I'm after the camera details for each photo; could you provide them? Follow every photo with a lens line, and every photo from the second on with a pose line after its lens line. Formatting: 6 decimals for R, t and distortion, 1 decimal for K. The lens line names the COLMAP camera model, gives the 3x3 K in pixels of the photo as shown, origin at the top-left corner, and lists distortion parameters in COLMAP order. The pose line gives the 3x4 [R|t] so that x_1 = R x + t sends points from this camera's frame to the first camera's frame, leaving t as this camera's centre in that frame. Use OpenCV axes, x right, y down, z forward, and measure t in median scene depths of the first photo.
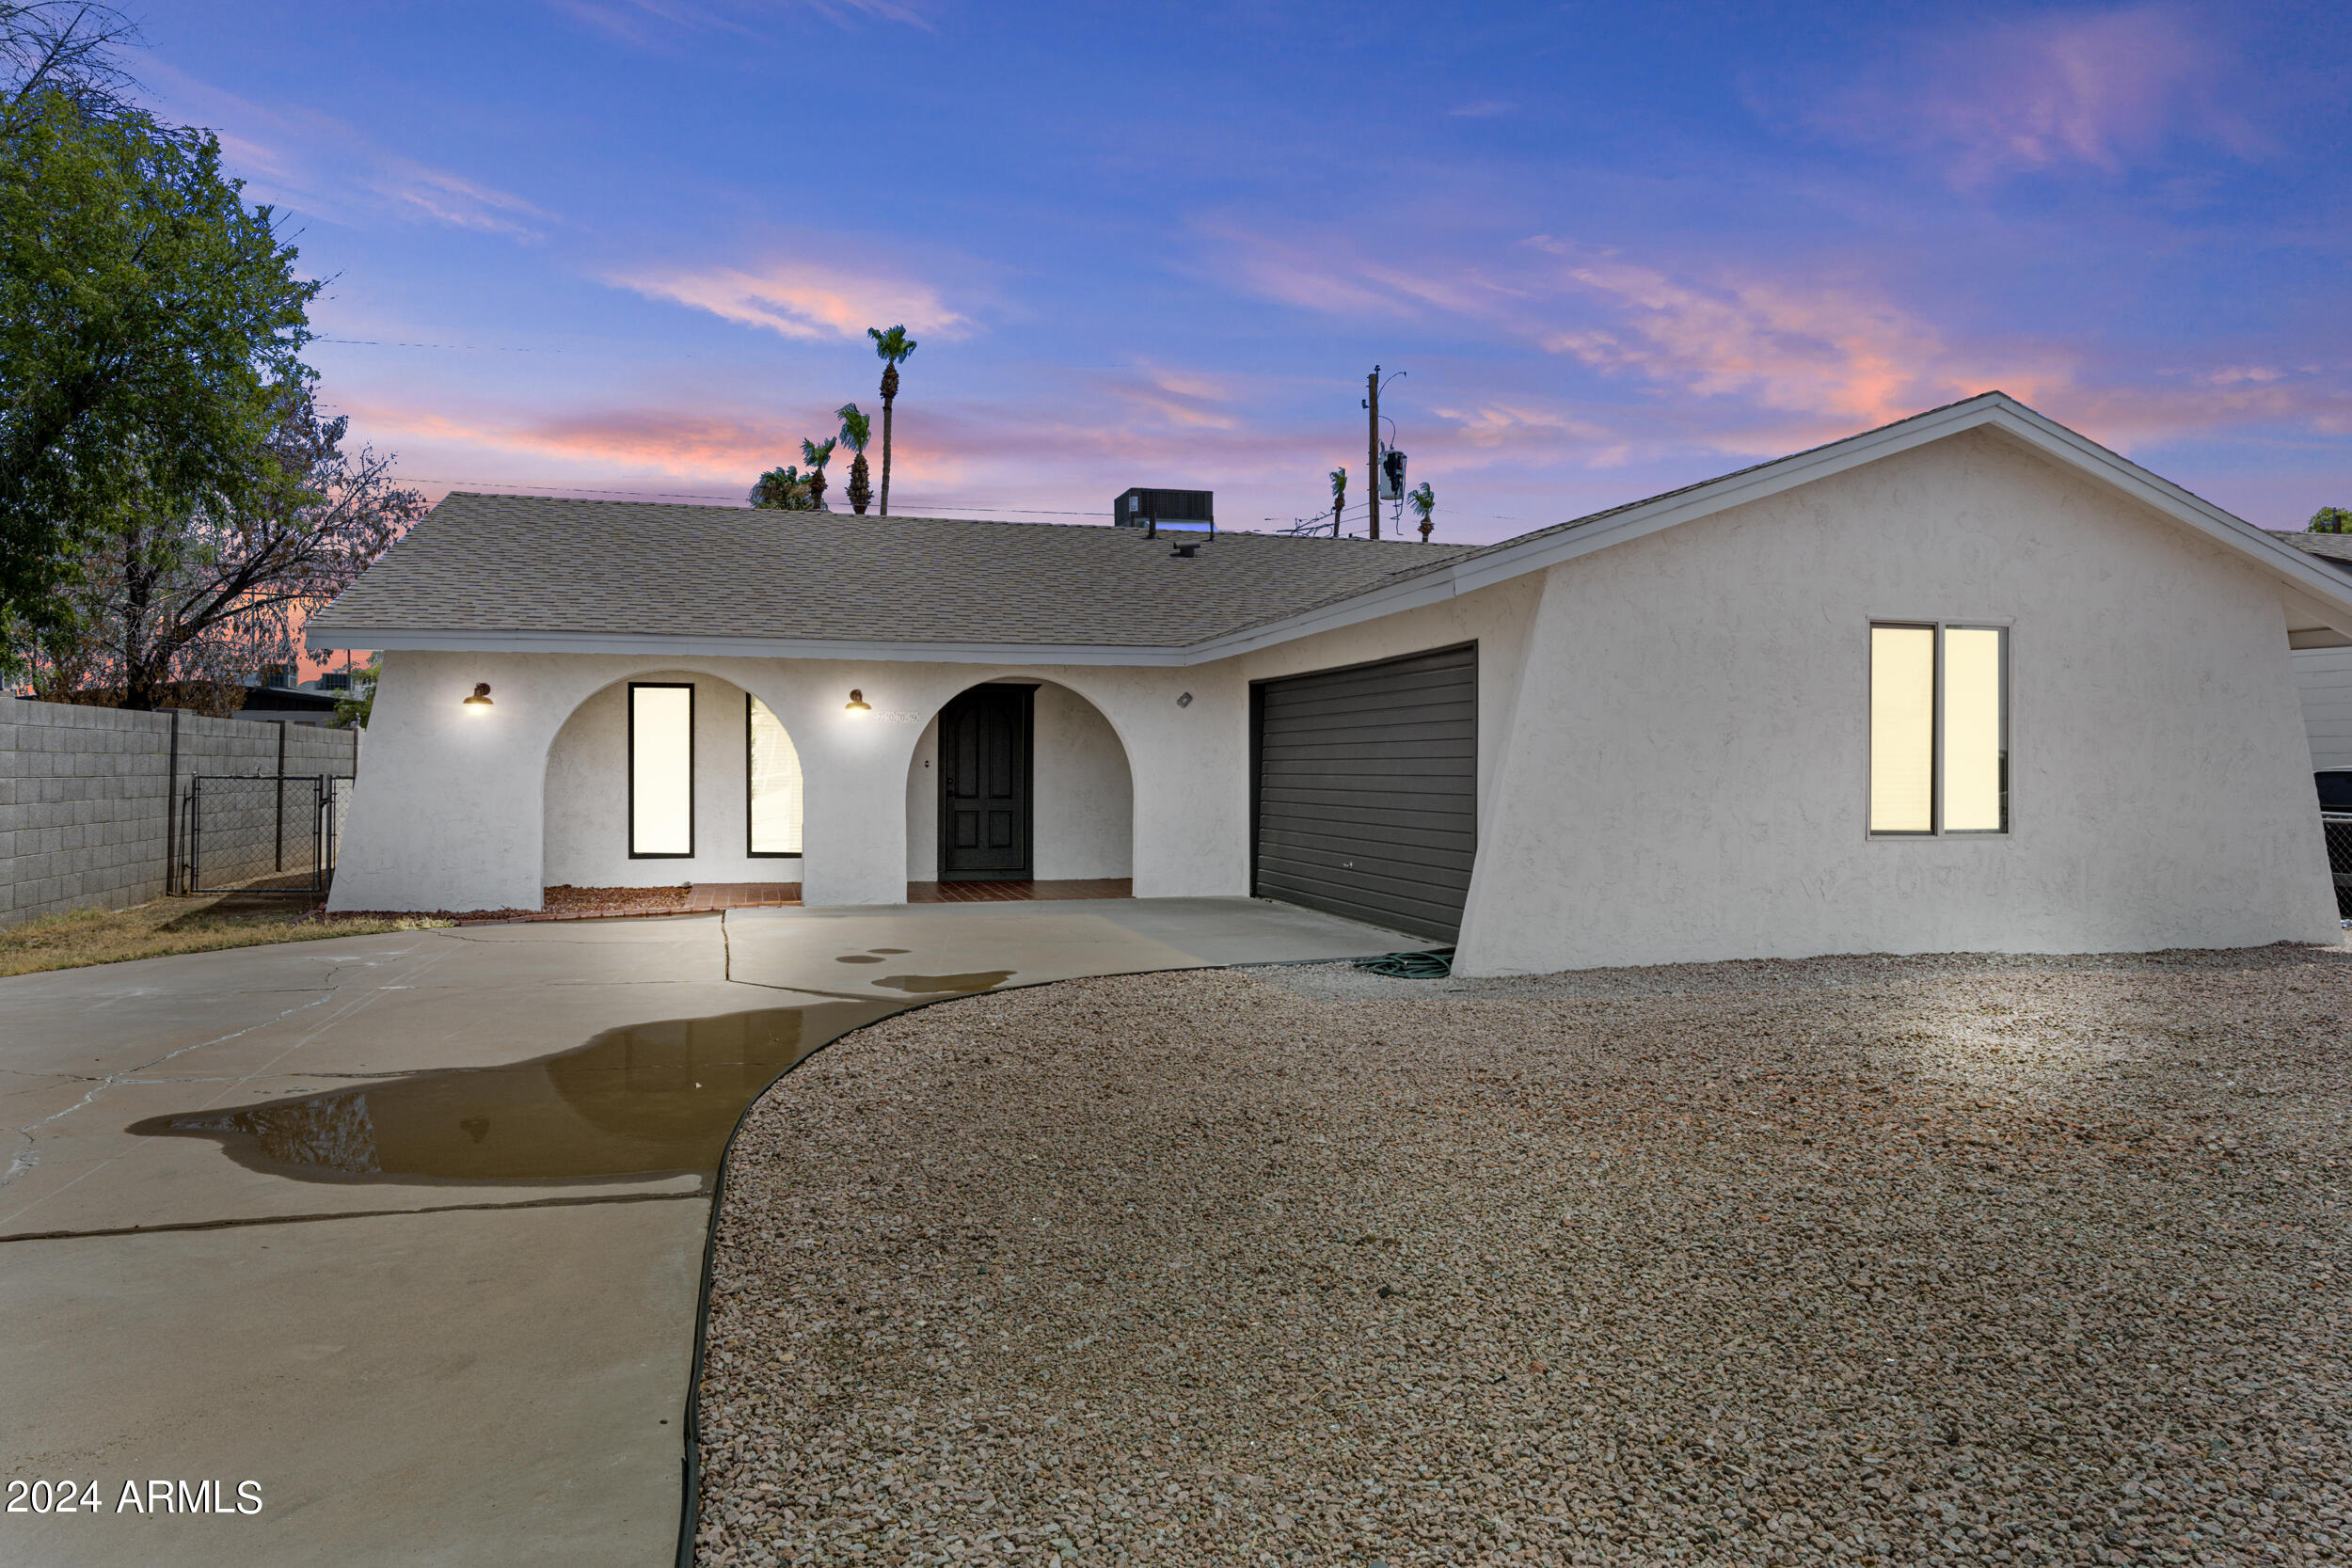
lens RADIAL K [[1560.2, 0, 1176.0], [0, 1560.2, 784.0], [0, 0, 1]] dist [0.000299, -0.000150]
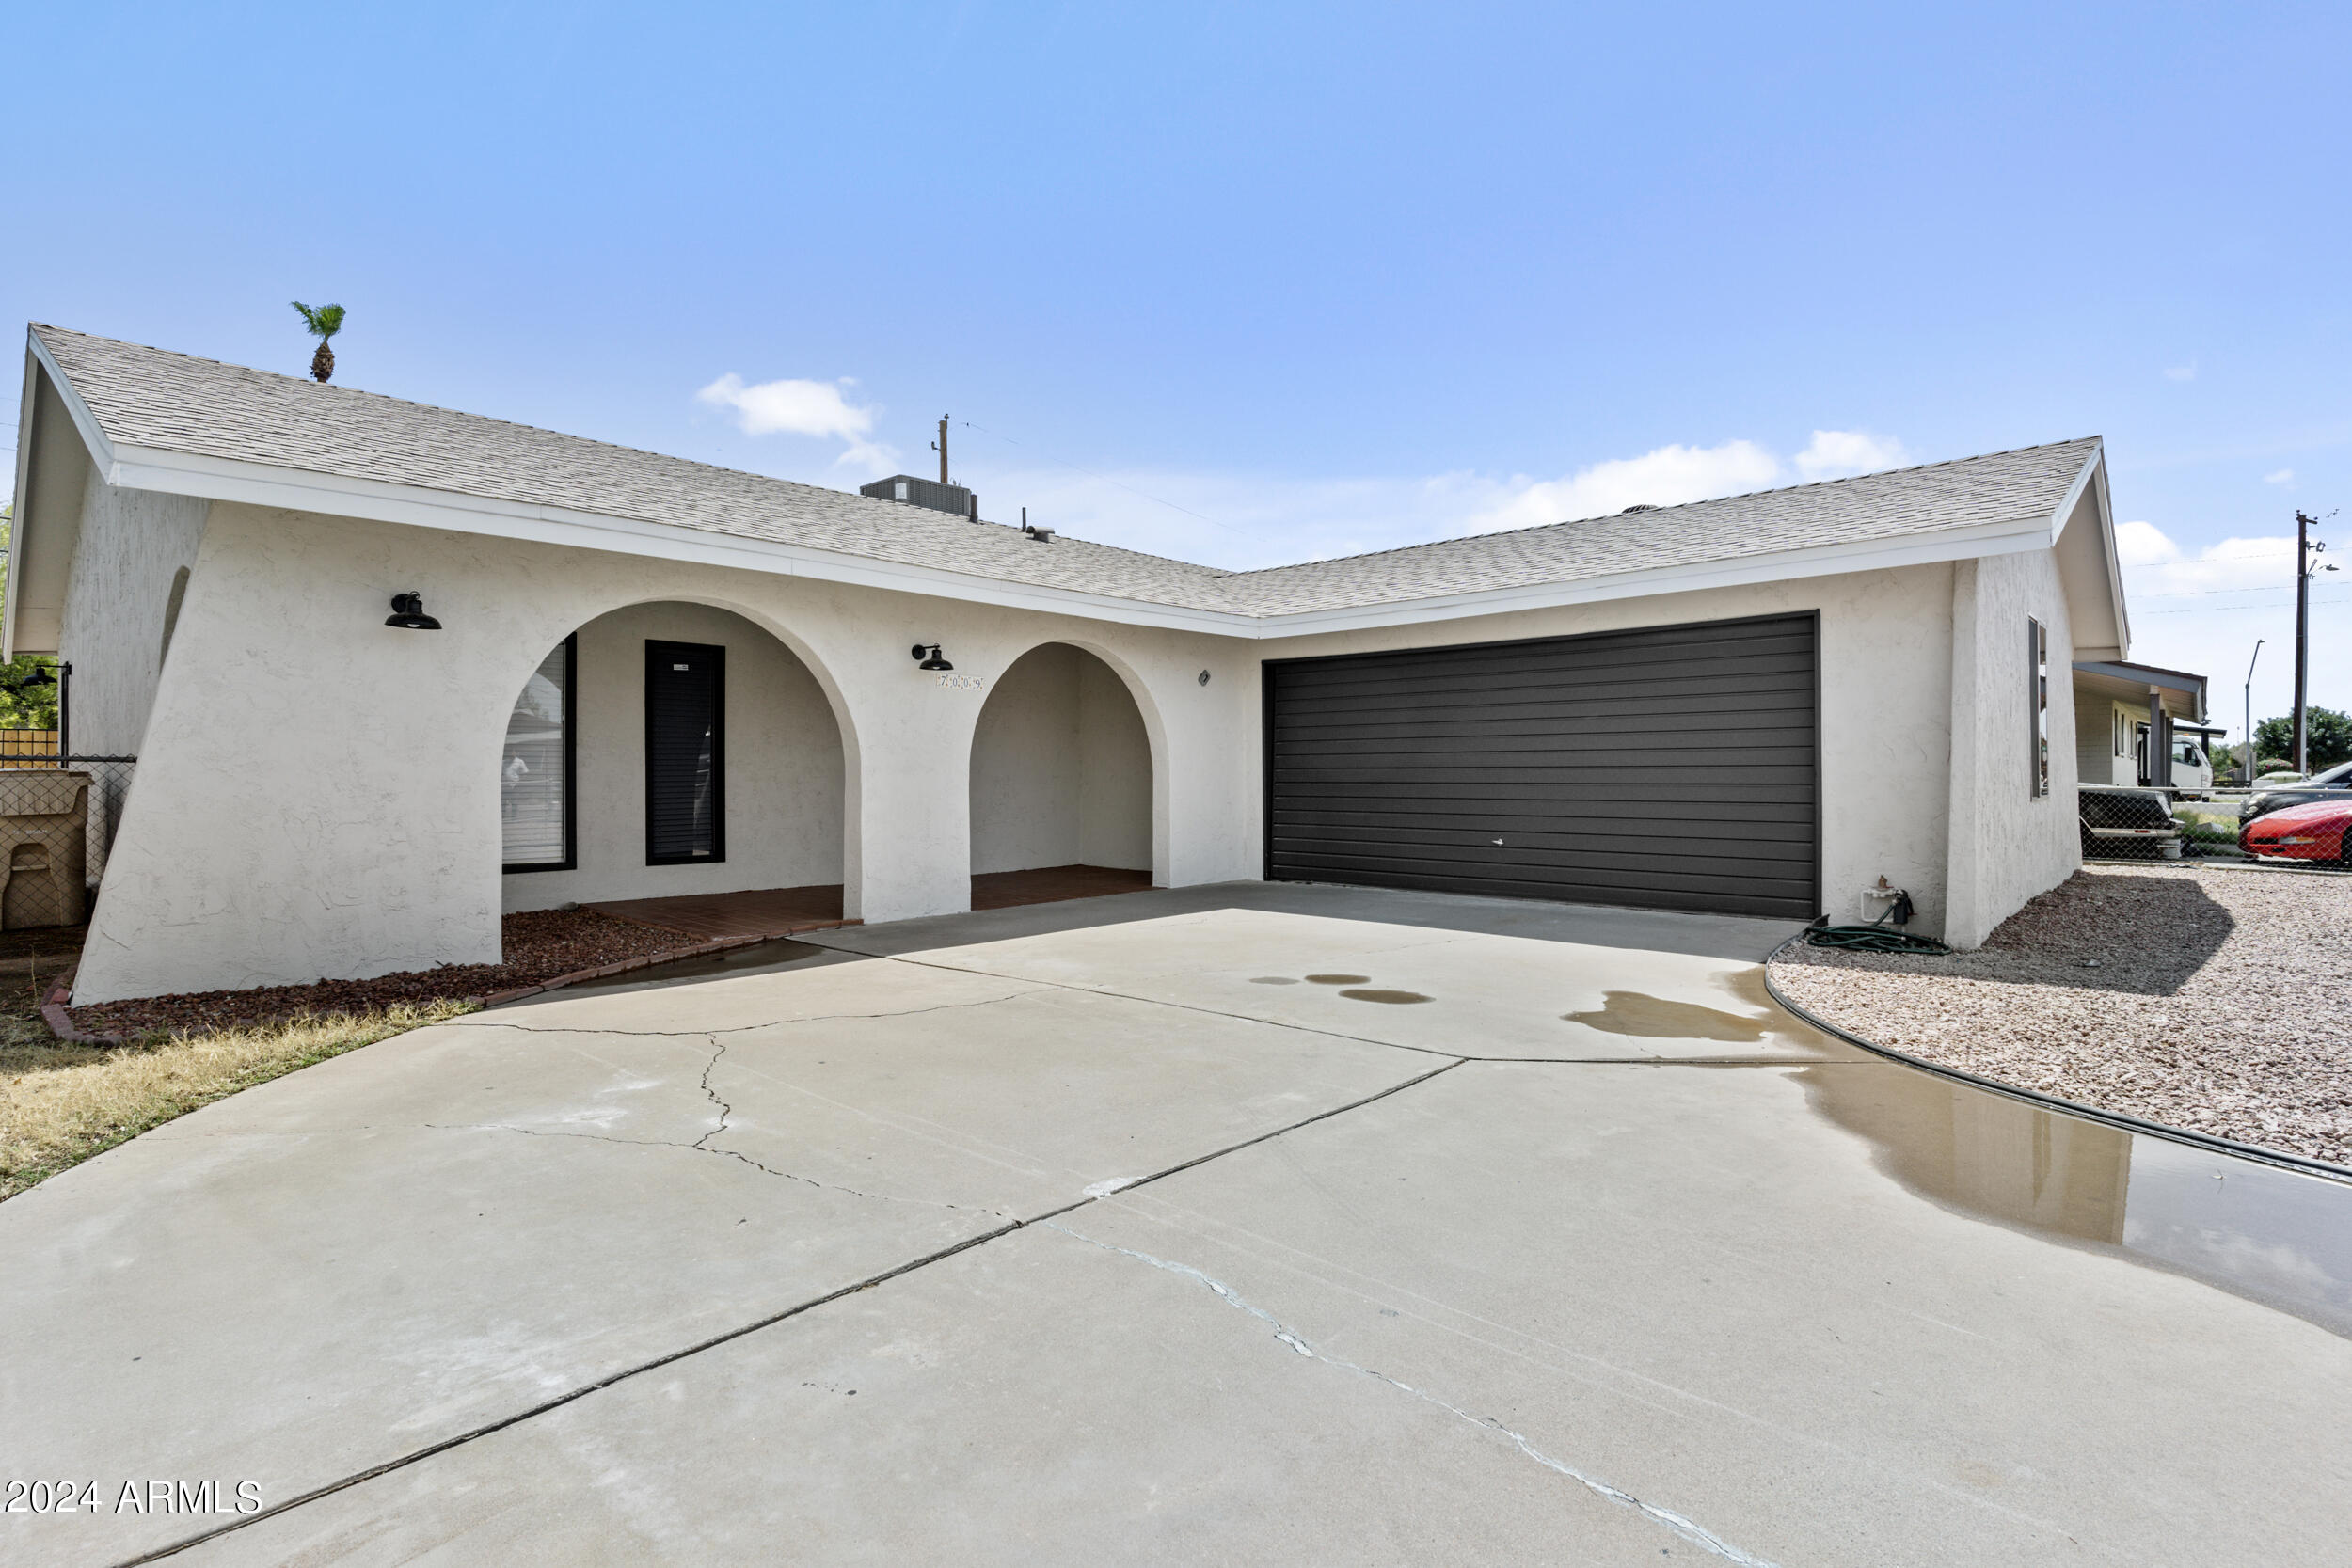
lens RADIAL K [[1140.4, 0, 1176.0], [0, 1140.4, 784.0], [0, 0, 1]] dist [-0.000742, 0.000436]
pose [[0.842172, -0.009110, 0.539133, -0.361209], [0.009374, 0.999954, 0.002253, 0.008793], [-0.539128, 0.003156, 0.842218, 0.392565]]
